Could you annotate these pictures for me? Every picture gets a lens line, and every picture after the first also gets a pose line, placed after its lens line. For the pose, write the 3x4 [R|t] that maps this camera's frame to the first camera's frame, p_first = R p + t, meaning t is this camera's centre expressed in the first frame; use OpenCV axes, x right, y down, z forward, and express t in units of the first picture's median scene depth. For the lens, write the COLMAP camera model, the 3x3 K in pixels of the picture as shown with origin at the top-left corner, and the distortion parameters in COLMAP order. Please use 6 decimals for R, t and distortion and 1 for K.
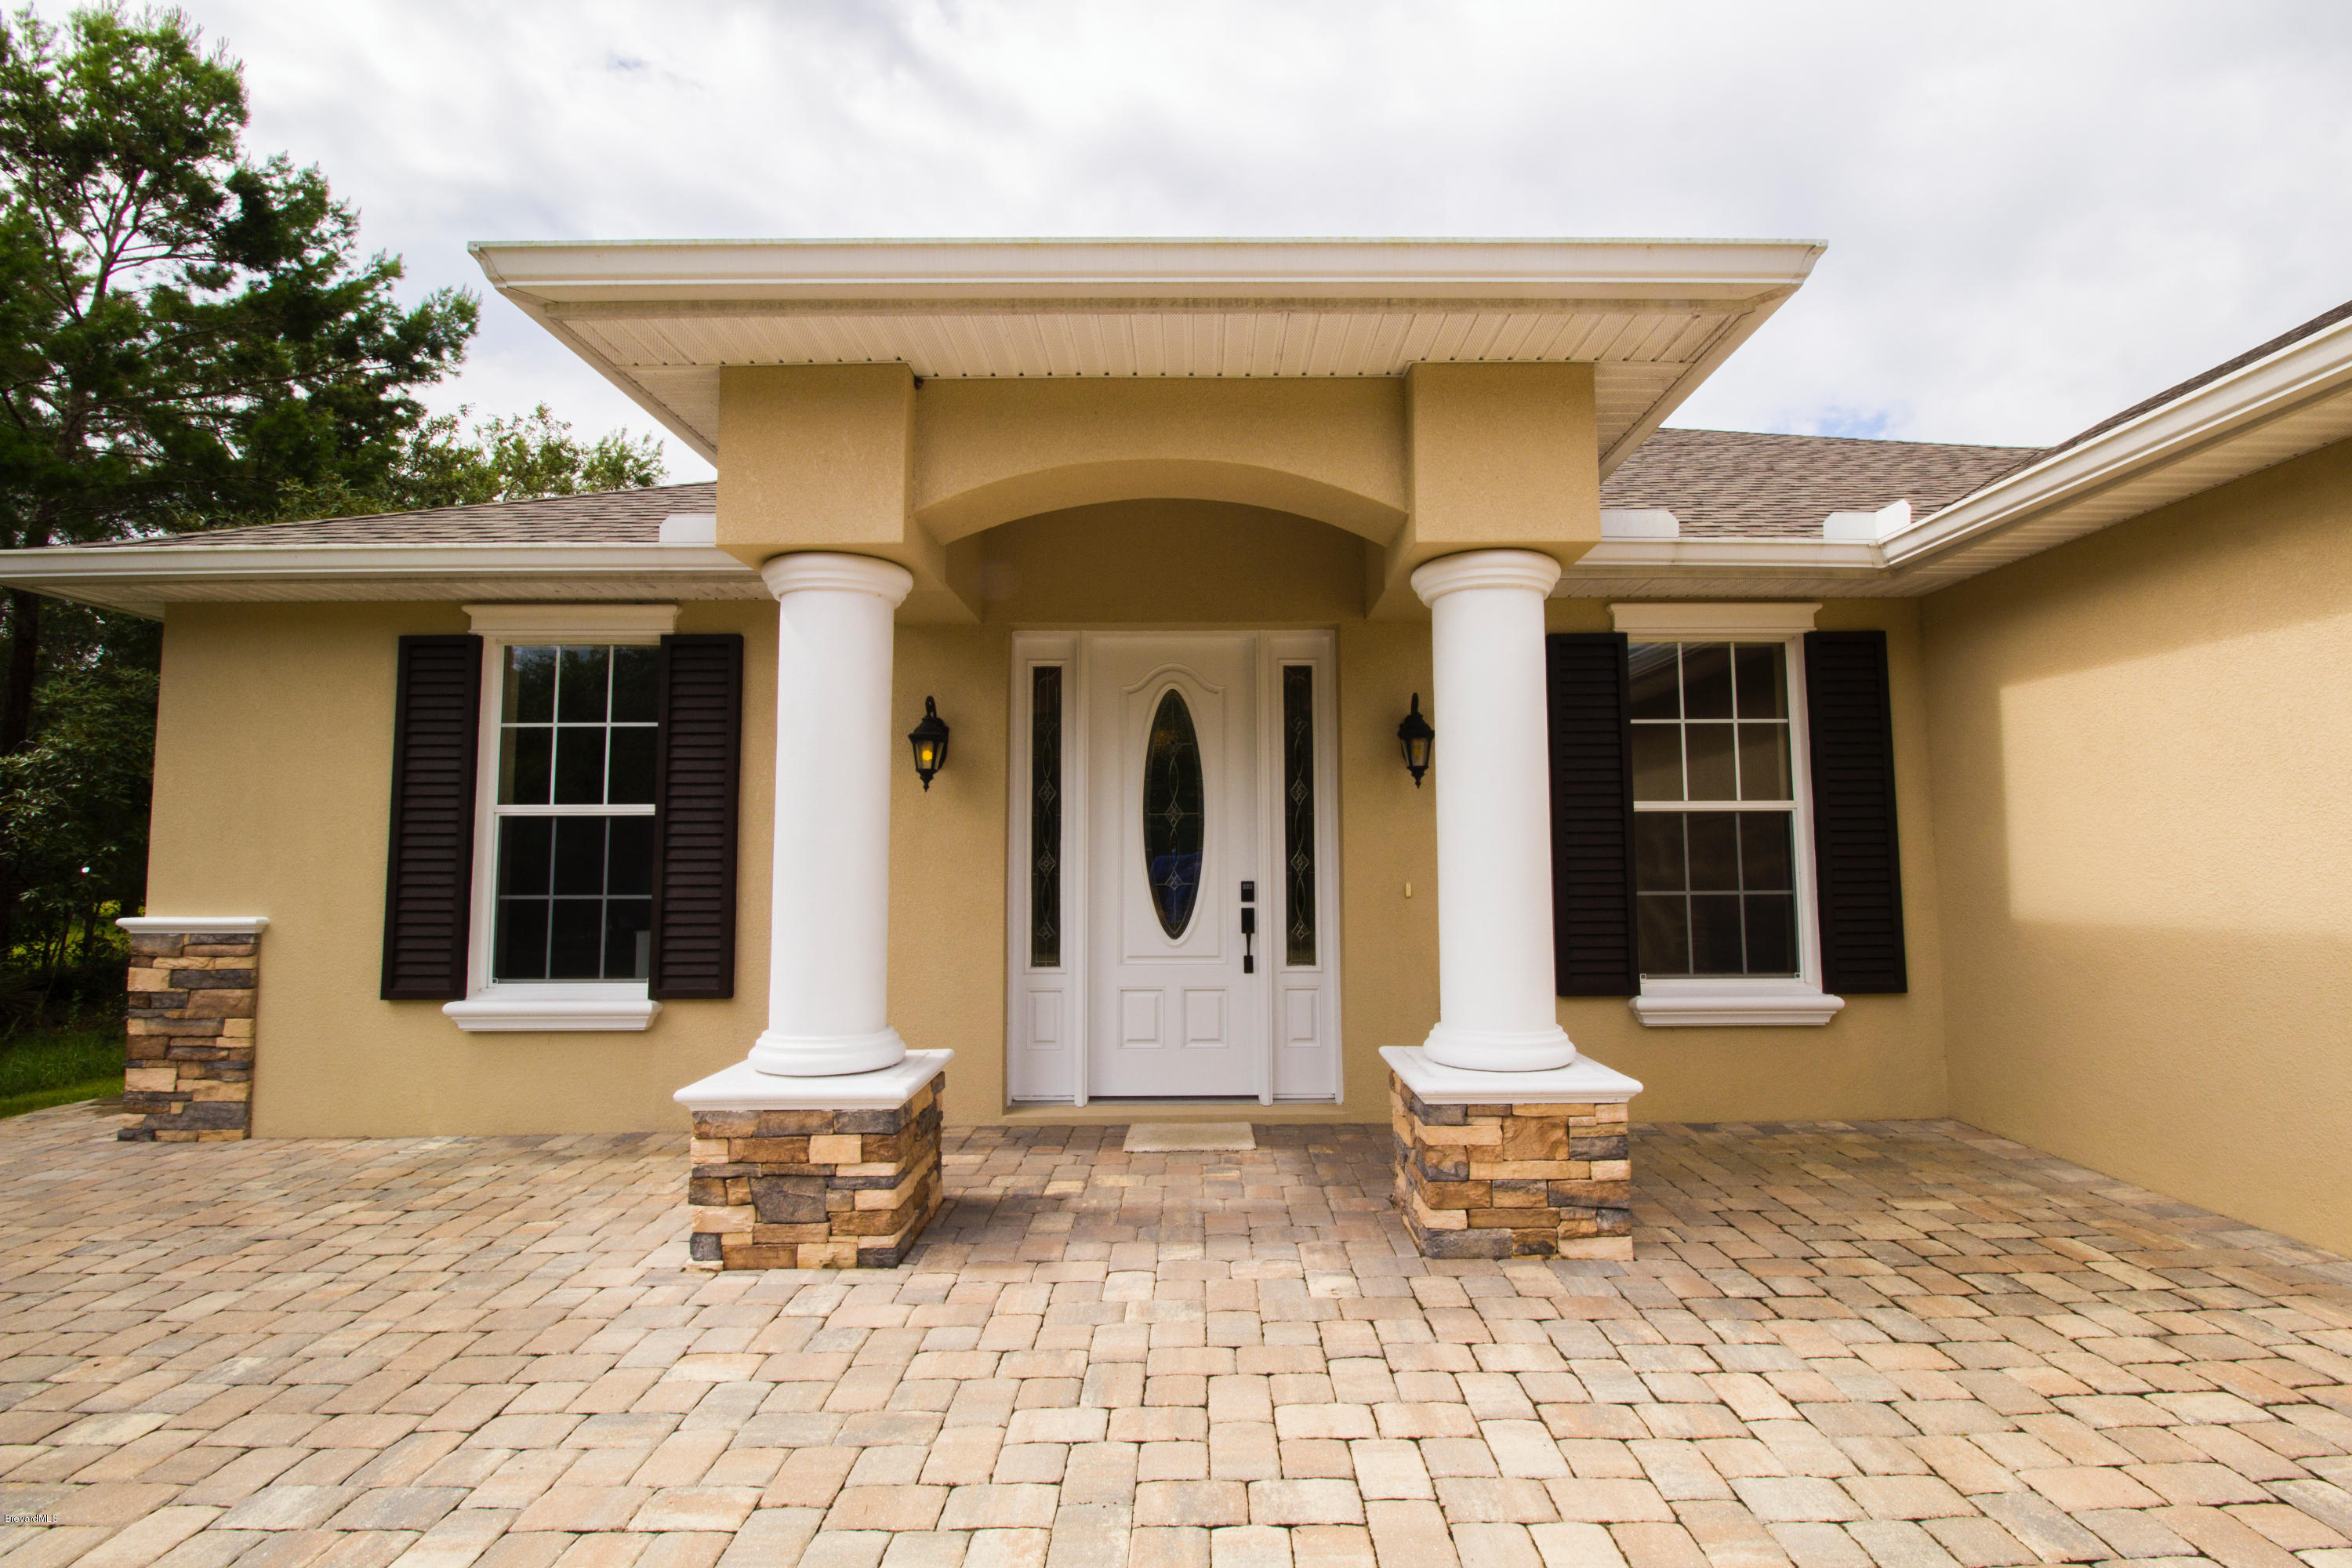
lens RADIAL K [[1075.9, 0, 1178.0], [0, 1075.9, 781.7], [0, 0, 1]] dist [-0.012519, -0.000973]
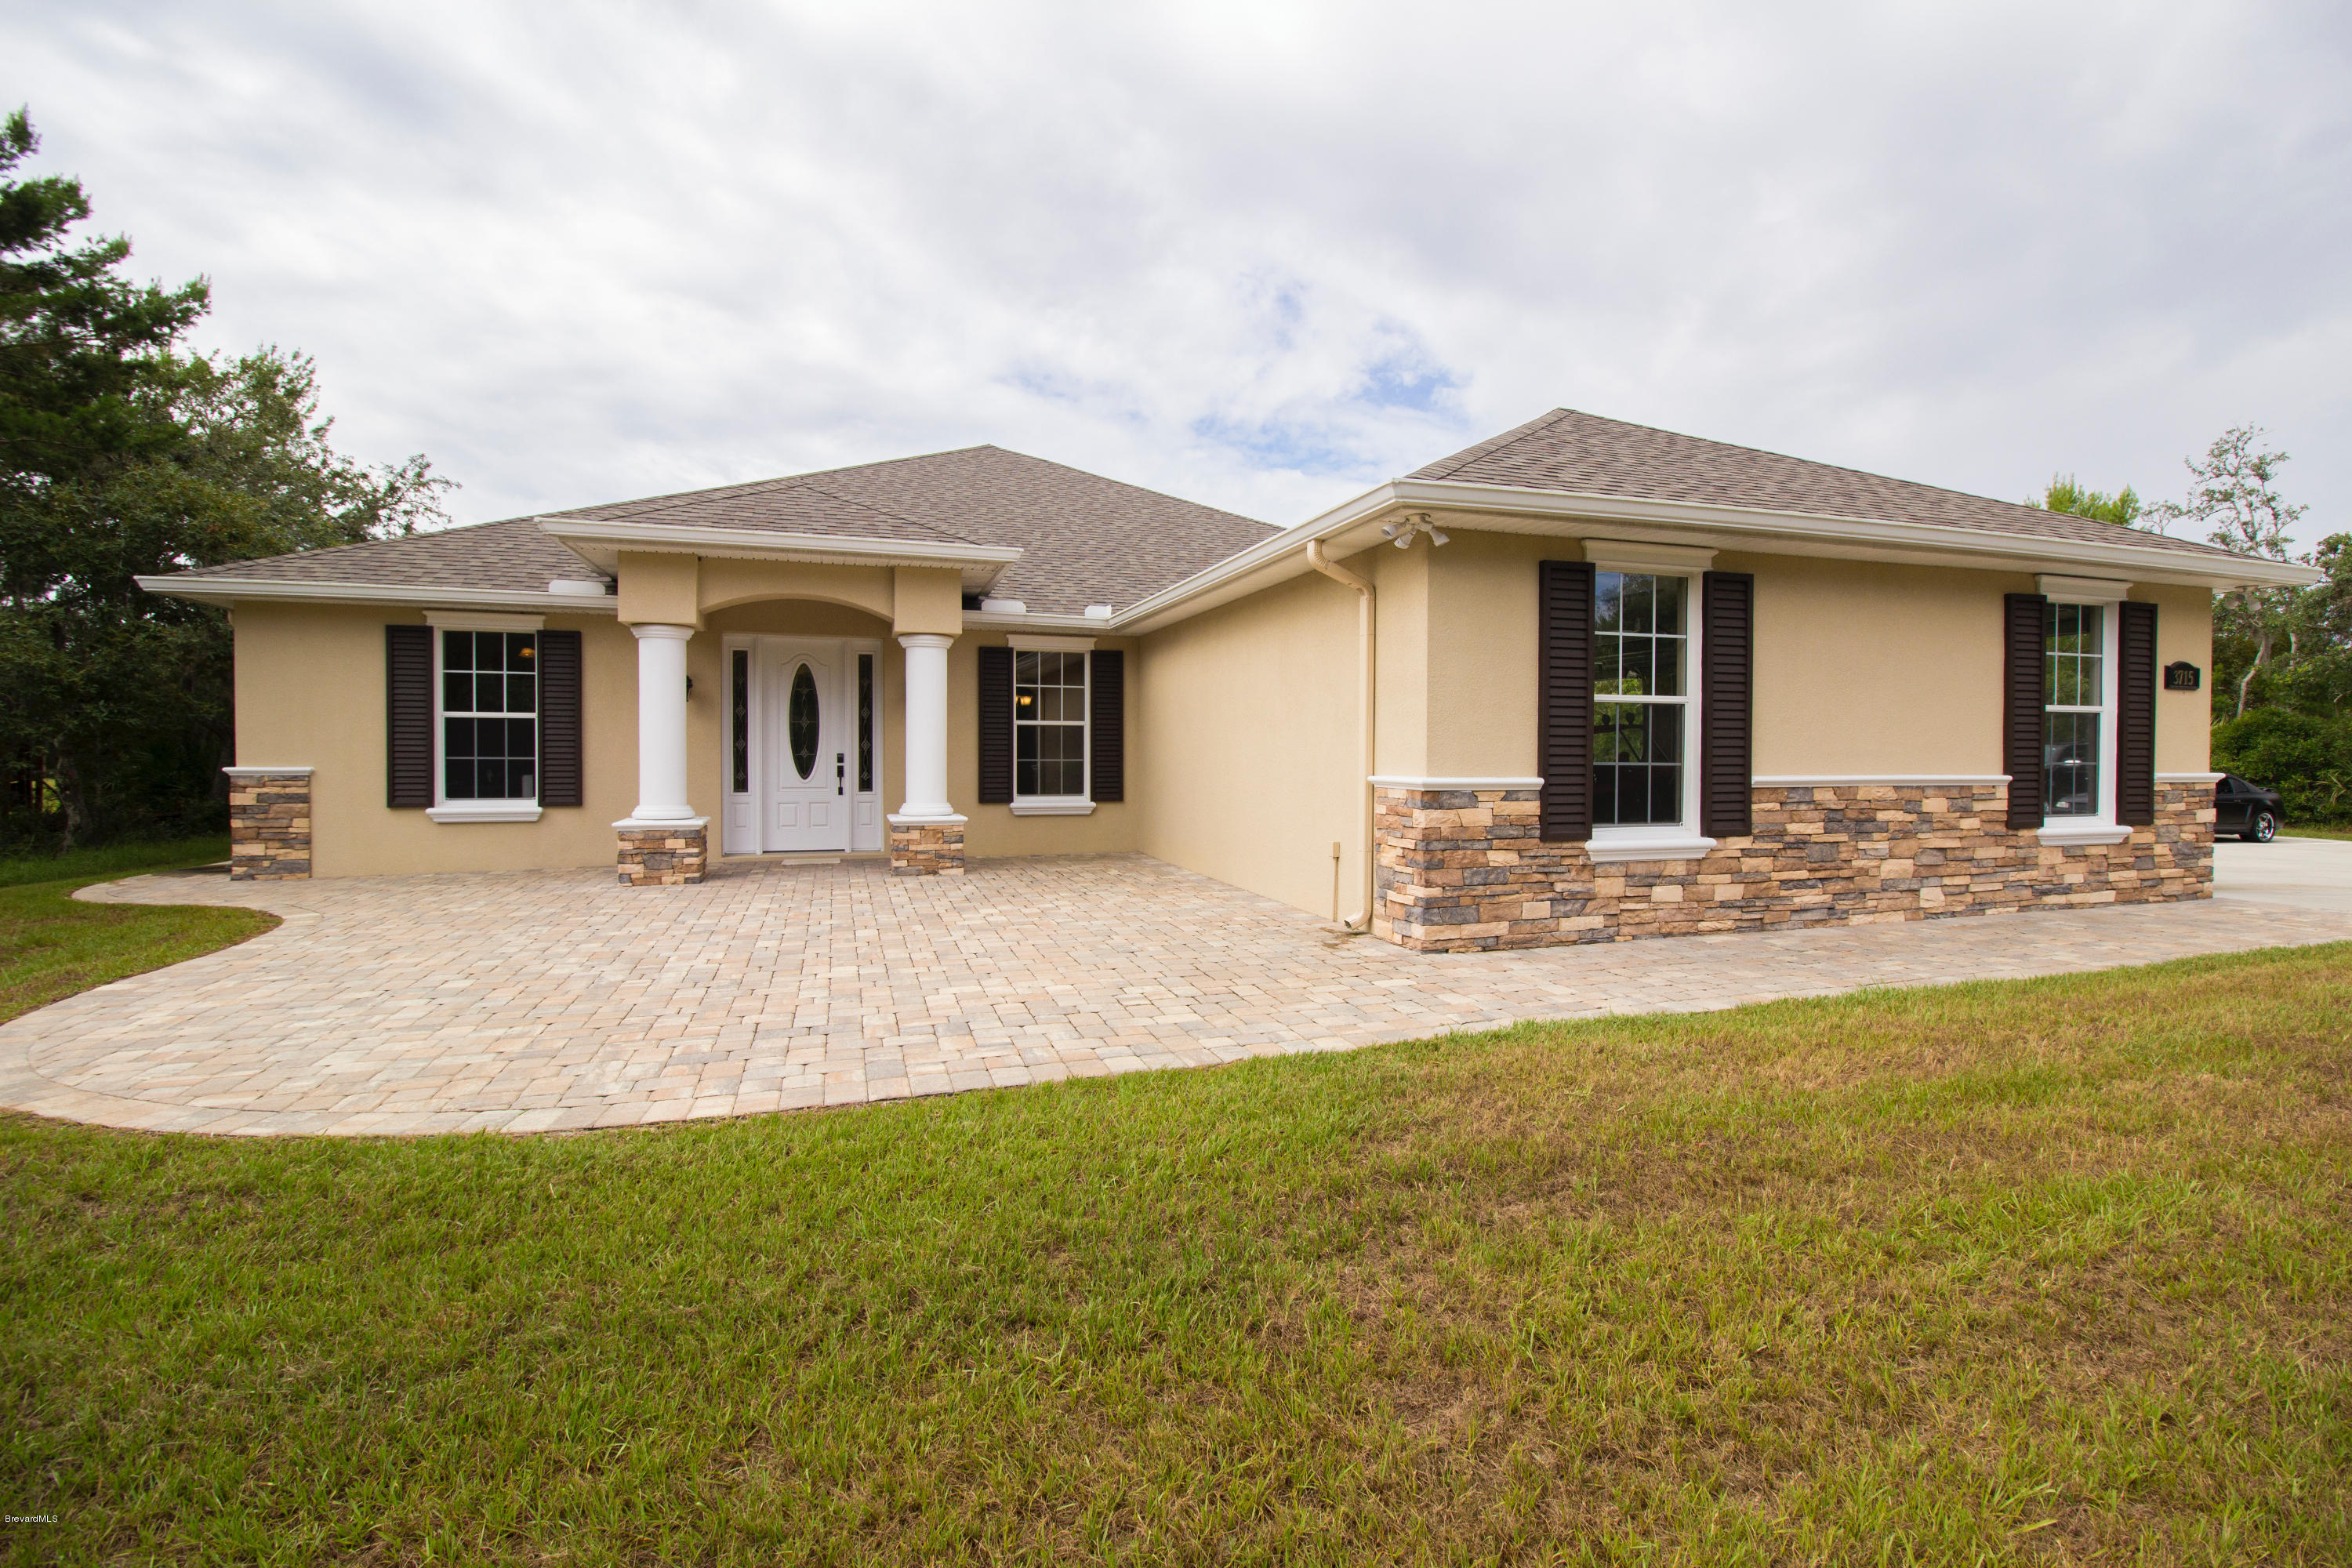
lens RADIAL K [[1075.9, 0, 1200.7], [0, 1075.9, 781.4], [0, 0, 1]] dist [-0.012519, -0.000973]
pose [[0.941582, 0.000463, 0.336785, 0.020358], [-0.034136, 0.994980, 0.094071, -0.086586], [-0.335051, -0.100072, 0.936871, -1.386491]]
